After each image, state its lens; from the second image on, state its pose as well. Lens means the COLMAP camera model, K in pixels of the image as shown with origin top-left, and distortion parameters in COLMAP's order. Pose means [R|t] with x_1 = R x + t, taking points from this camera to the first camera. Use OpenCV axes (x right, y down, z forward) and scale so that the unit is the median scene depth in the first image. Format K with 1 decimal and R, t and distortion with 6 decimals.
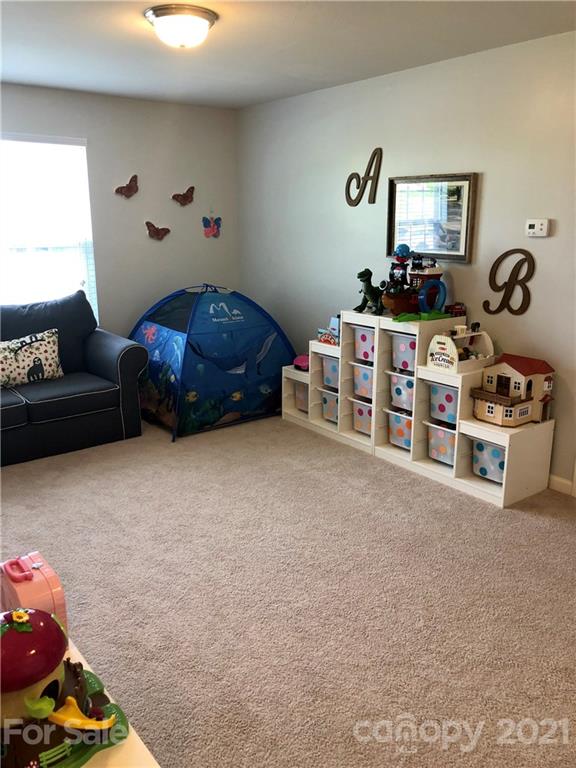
lens RADIAL K [[638.6, 0, 287.4], [0, 638.6, 383.7], [0, 0, 1]] dist [0.002134, 0.013867]
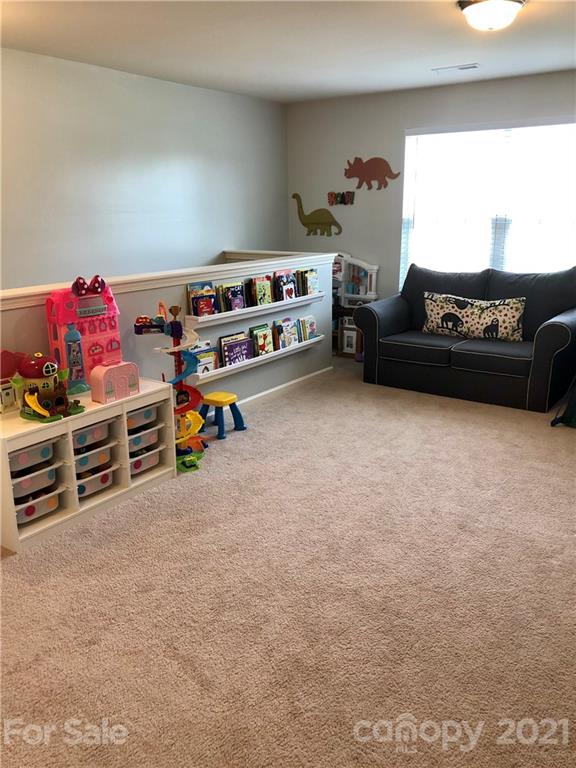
lens RADIAL K [[638.6, 0, 286.2], [0, 638.6, 385.7], [0, 0, 1]] dist [0.002134, 0.013867]
pose [[0.275863, 0.264398, -0.924118, 0.599882], [-0.235934, 0.950637, 0.201556, -0.069225], [0.931791, 0.162429, 0.324626, 0.299744]]
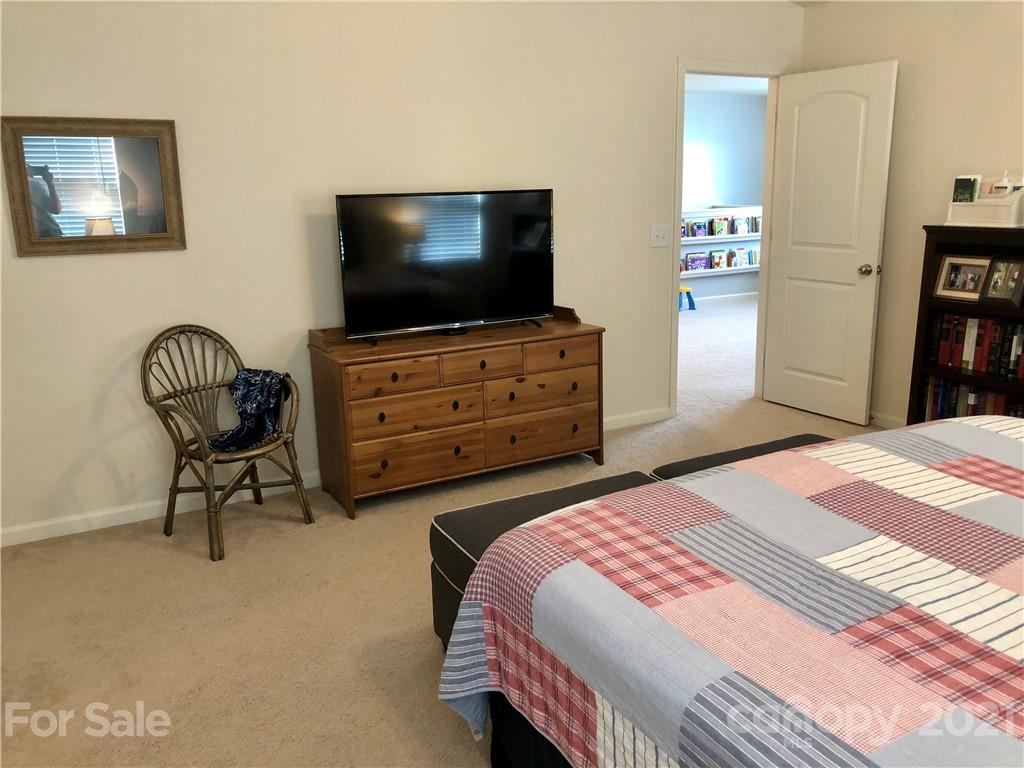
lens RADIAL K [[851.4, 0, 509.8], [0, 851.4, 383.6], [0, 0, 1]] dist [0.002134, 0.013867]
pose [[-0.183906, 0.235978, -0.954198, 1.376820], [-0.228677, 0.933848, 0.275019, -0.087618], [0.955974, 0.268781, -0.117777, 0.378445]]
